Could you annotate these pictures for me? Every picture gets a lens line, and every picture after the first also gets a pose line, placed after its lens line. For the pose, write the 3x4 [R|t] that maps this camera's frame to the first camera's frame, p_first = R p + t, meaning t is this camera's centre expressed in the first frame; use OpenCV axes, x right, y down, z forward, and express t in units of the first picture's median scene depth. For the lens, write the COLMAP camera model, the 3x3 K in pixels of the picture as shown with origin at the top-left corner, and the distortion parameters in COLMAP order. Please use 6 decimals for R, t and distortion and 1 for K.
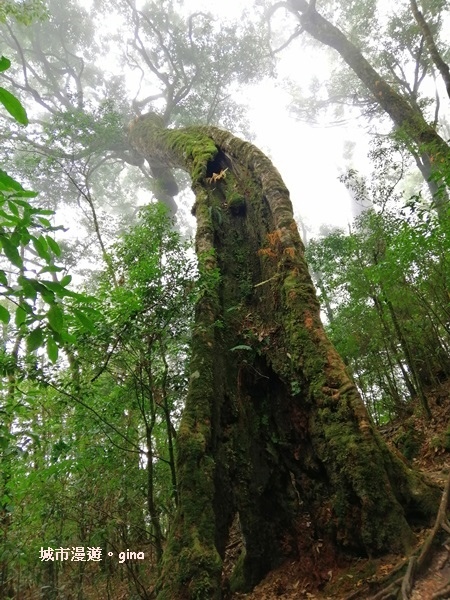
lens RADIAL K [[446.0, 0, 222.6], [0, 446.0, 301.9], [0, 0, 1]] dist [0.083513, -0.103026]
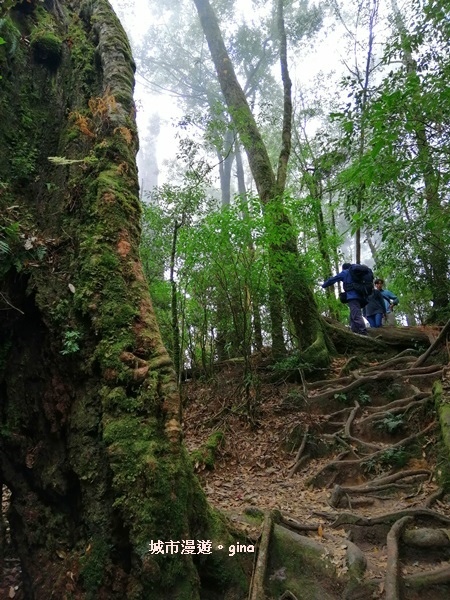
lens RADIAL K [[446.0, 0, 222.6], [0, 446.0, 301.9], [0, 0, 1]] dist [0.083513, -0.103026]
pose [[0.789079, 0.310235, 0.530196, -0.001249], [-0.323212, 0.943650, -0.071132, 0.126977], [-0.522387, -0.115237, 0.844886, 0.445181]]
